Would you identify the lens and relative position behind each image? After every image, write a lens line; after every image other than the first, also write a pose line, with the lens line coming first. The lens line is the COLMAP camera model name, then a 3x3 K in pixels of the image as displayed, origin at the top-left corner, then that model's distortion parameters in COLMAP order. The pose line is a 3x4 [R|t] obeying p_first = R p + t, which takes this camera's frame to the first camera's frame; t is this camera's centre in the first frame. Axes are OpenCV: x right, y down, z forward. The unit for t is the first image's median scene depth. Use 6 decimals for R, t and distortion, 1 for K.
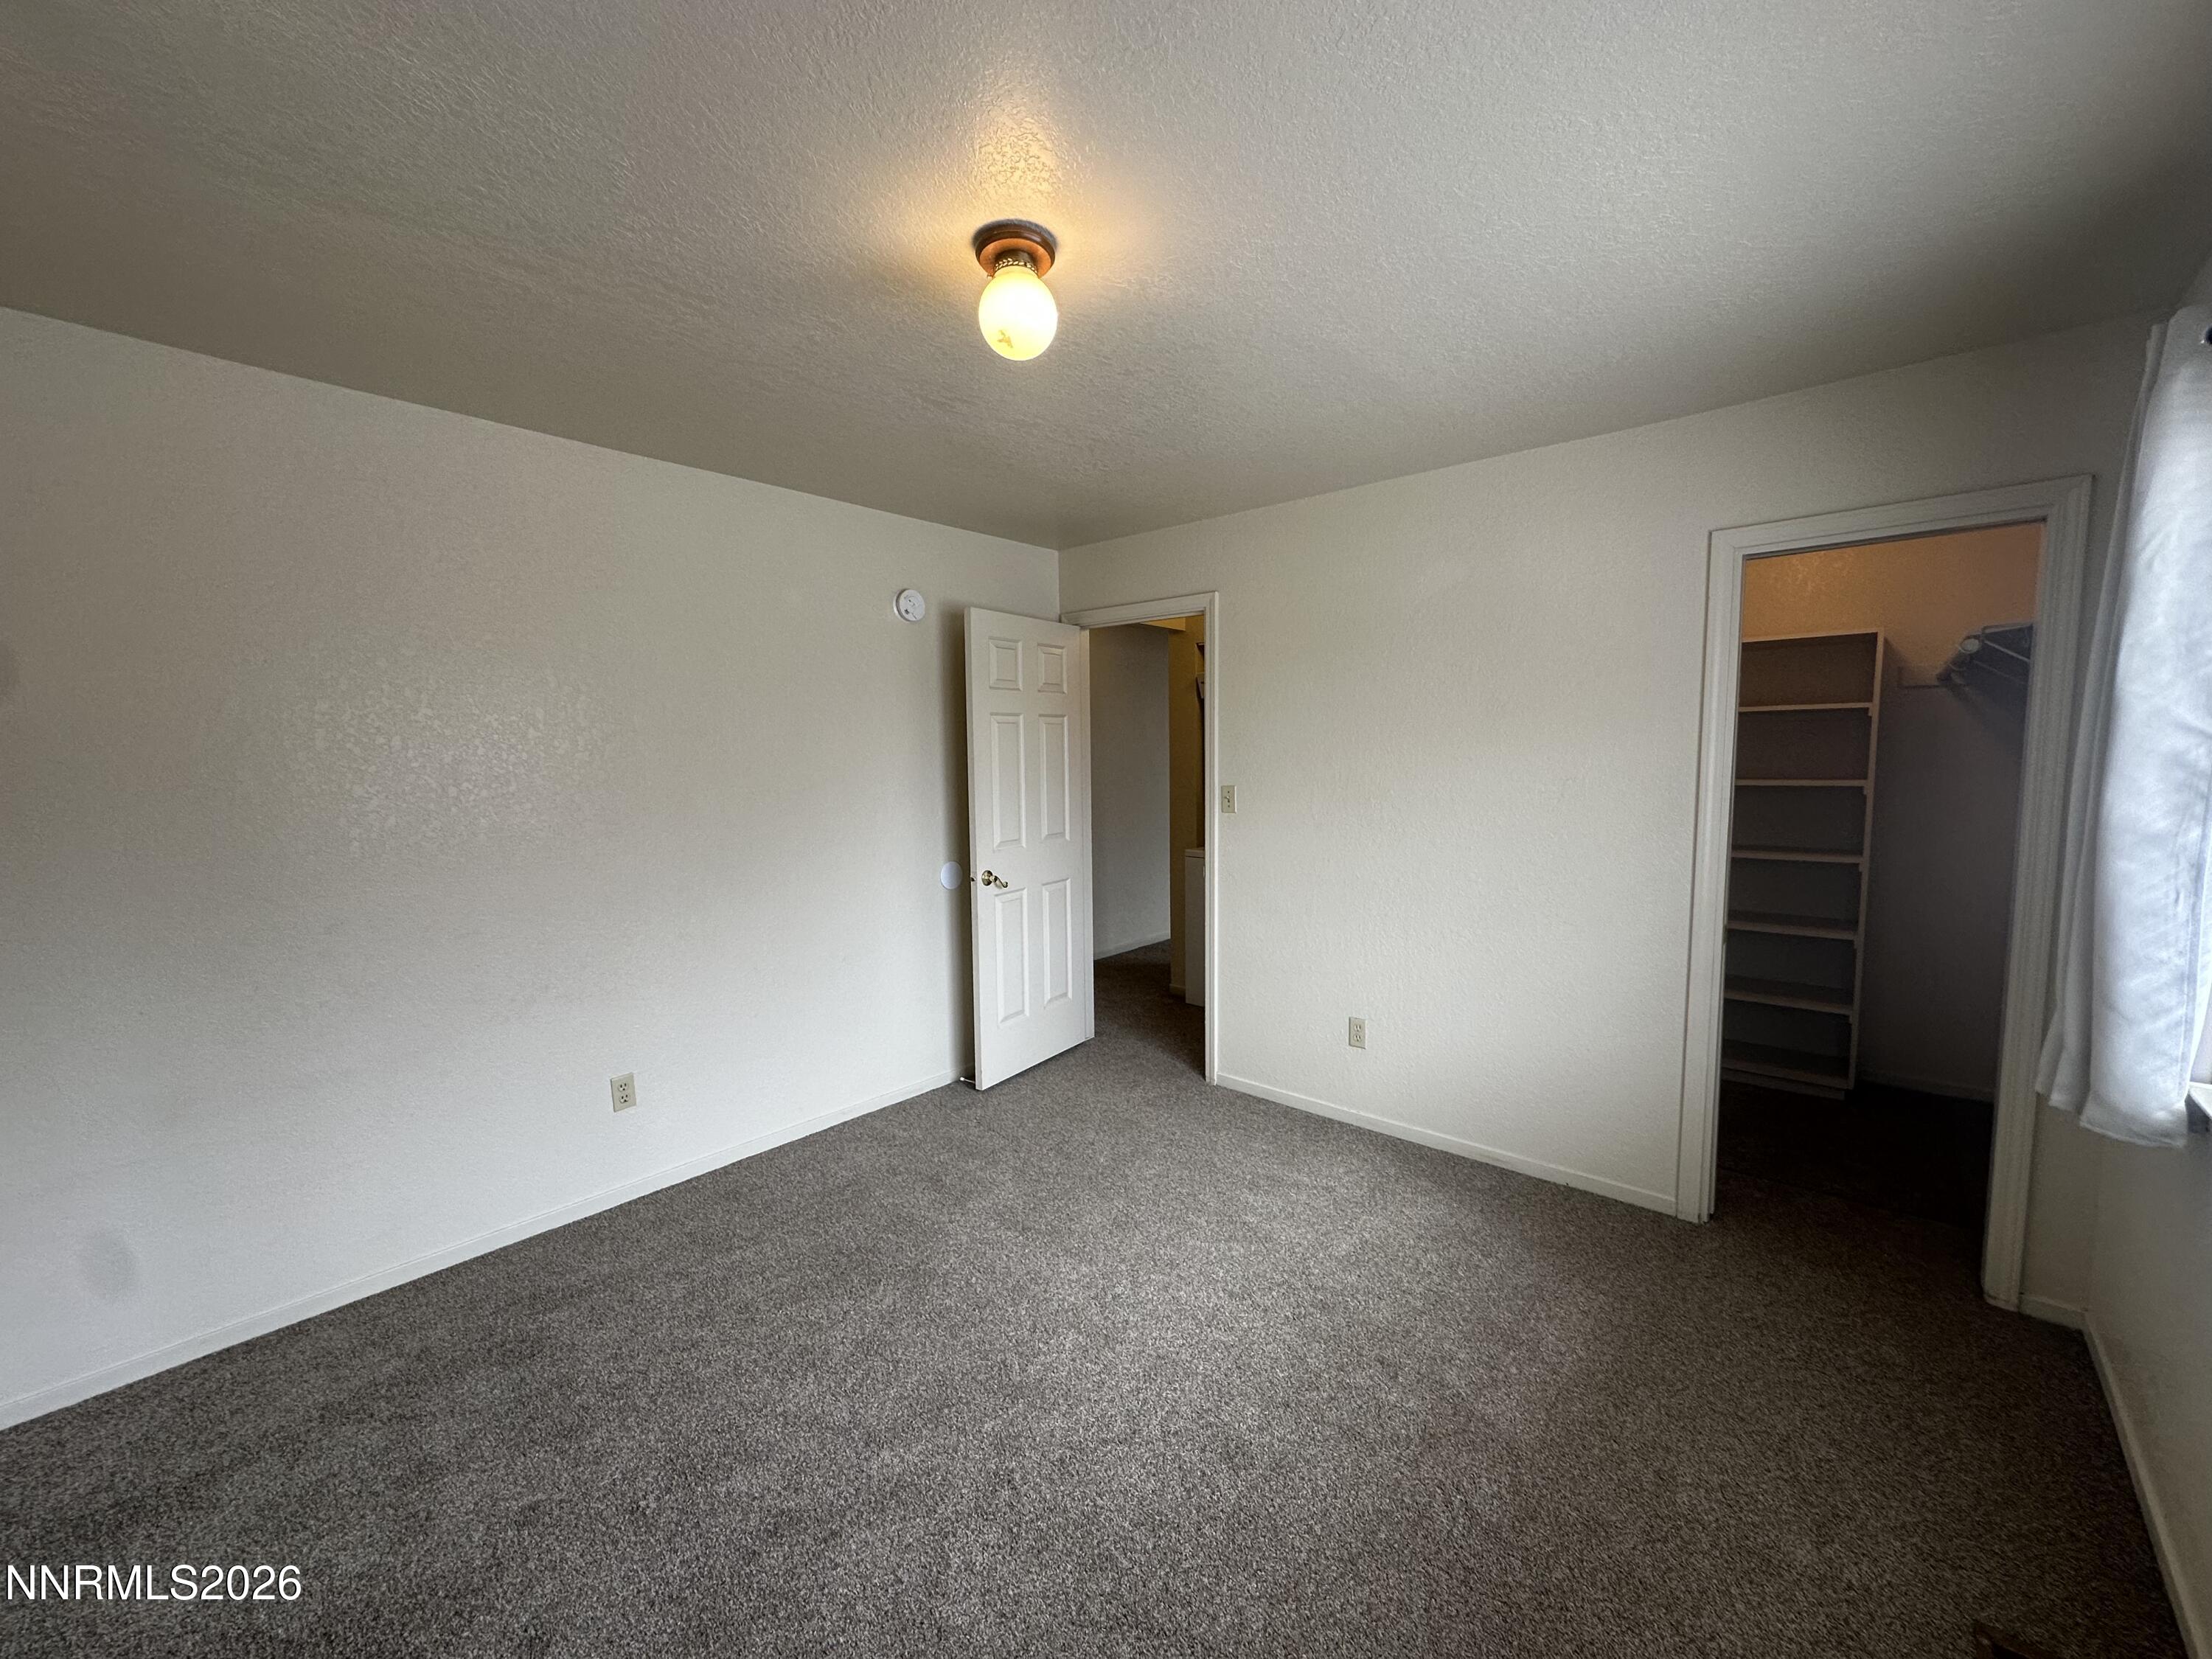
lens RADIAL K [[884.9, 0, 1111.9], [0, 884.9, 834.4], [0, 0, 1]] dist [-0.002017, 0.000234]
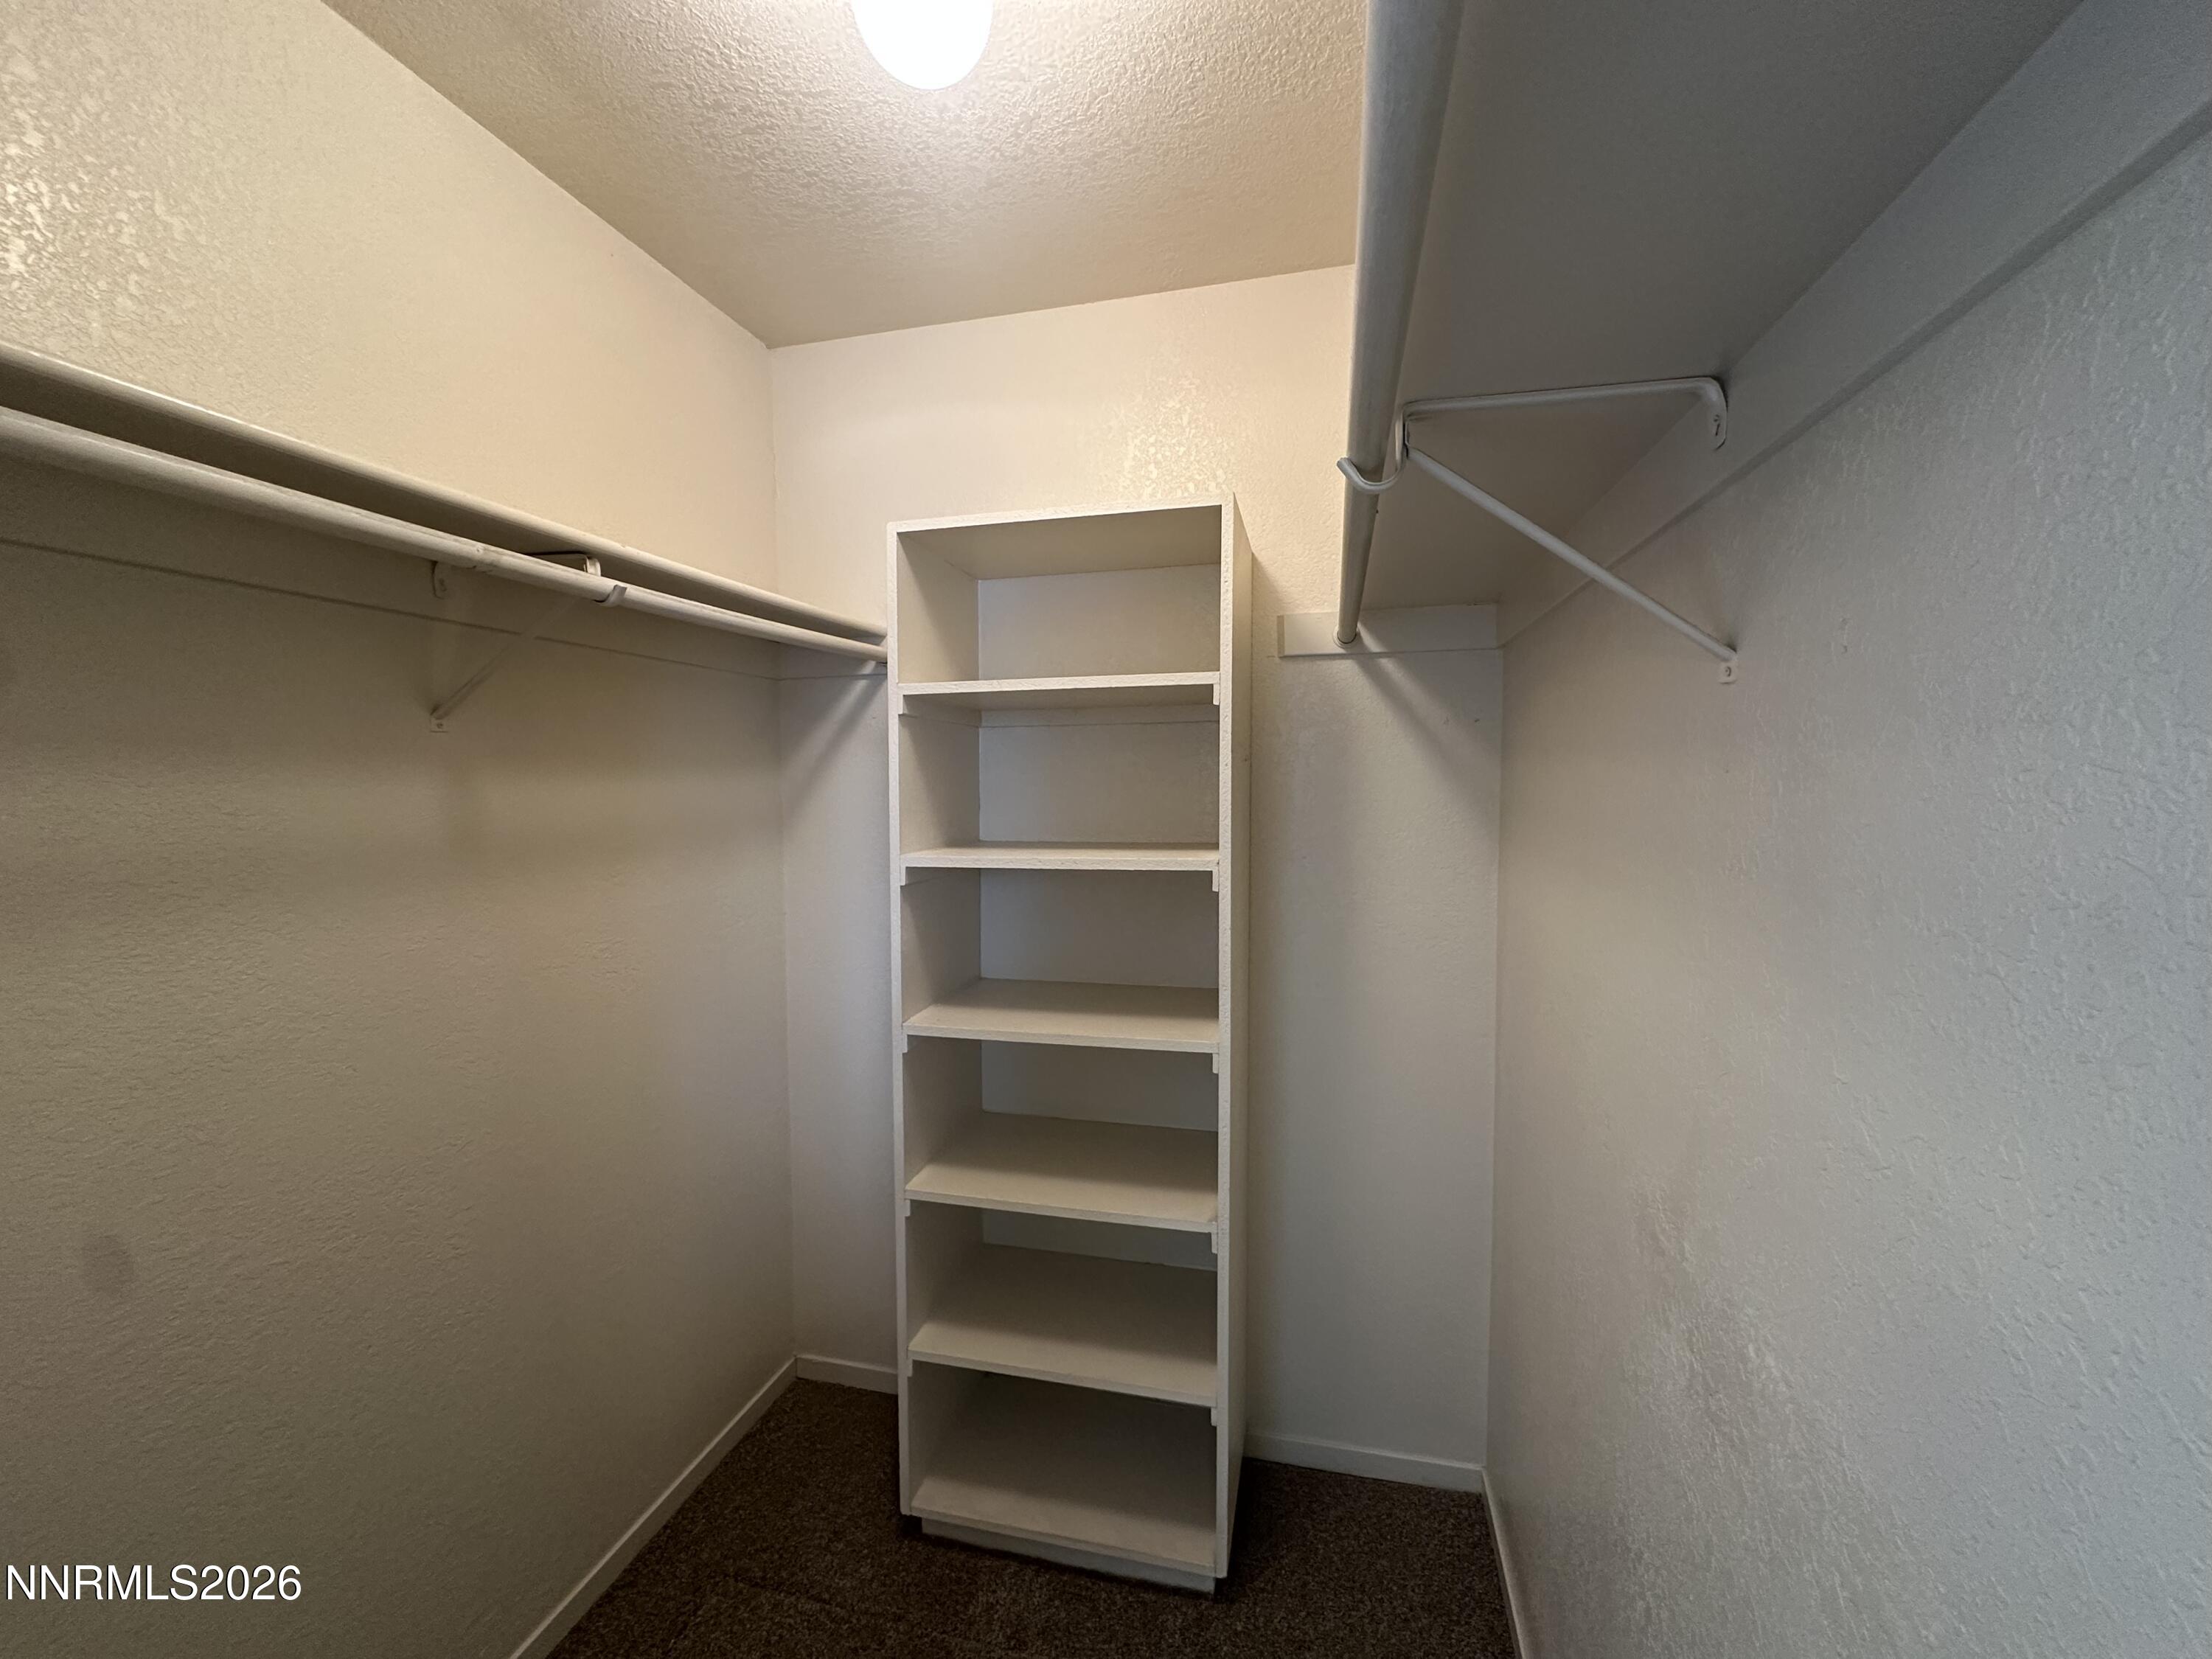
lens RADIAL K [[884.9, 0, 1108.9], [0, 884.9, 829.6], [0, 0, 1]] dist [-0.002017, 0.000234]
pose [[0.890355, -0.017104, 0.454945, 0.595017], [0.036110, 0.998799, -0.033119, -0.059118], [-0.453832, 0.045916, 0.889903, 0.625211]]
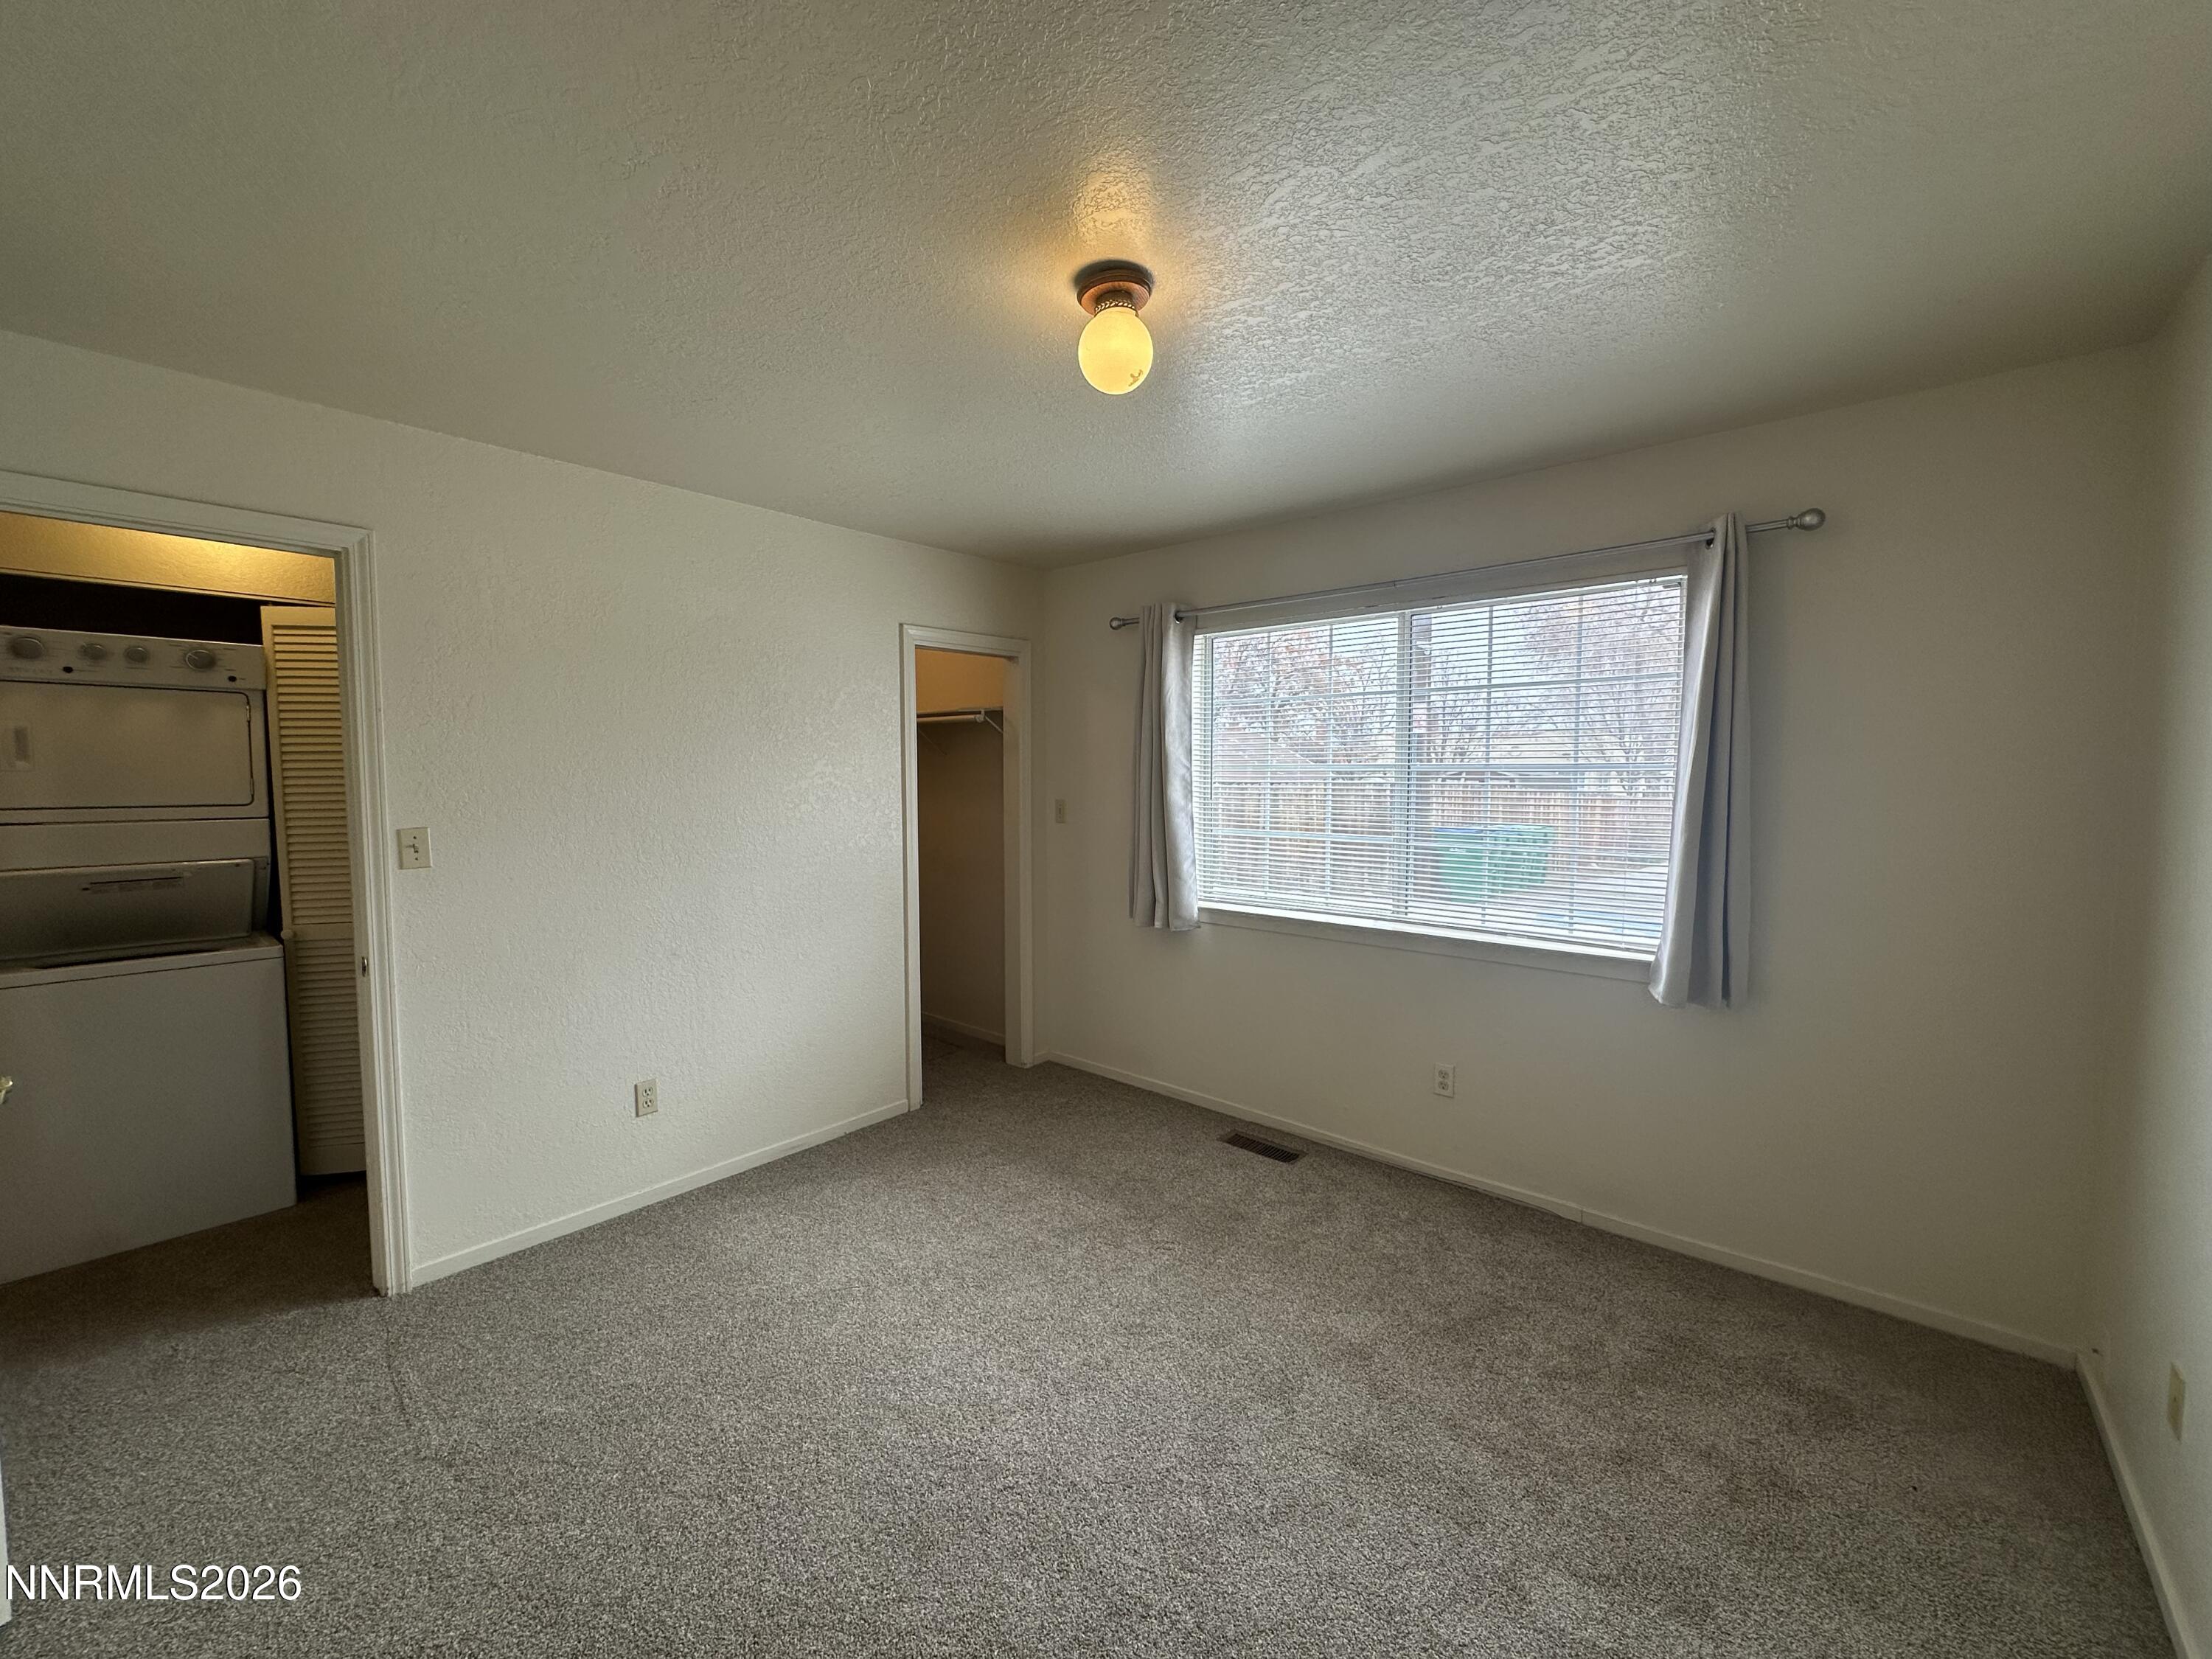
lens RADIAL K [[884.9, 0, 1100.5], [0, 884.9, 835.7], [0, 0, 1]] dist [-0.002017, 0.000234]
pose [[-0.000843, -0.062452, 0.998048, -0.815119], [0.100701, 0.992969, 0.062219, -0.059232], [-0.994916, 0.100557, 0.005452, 0.737267]]
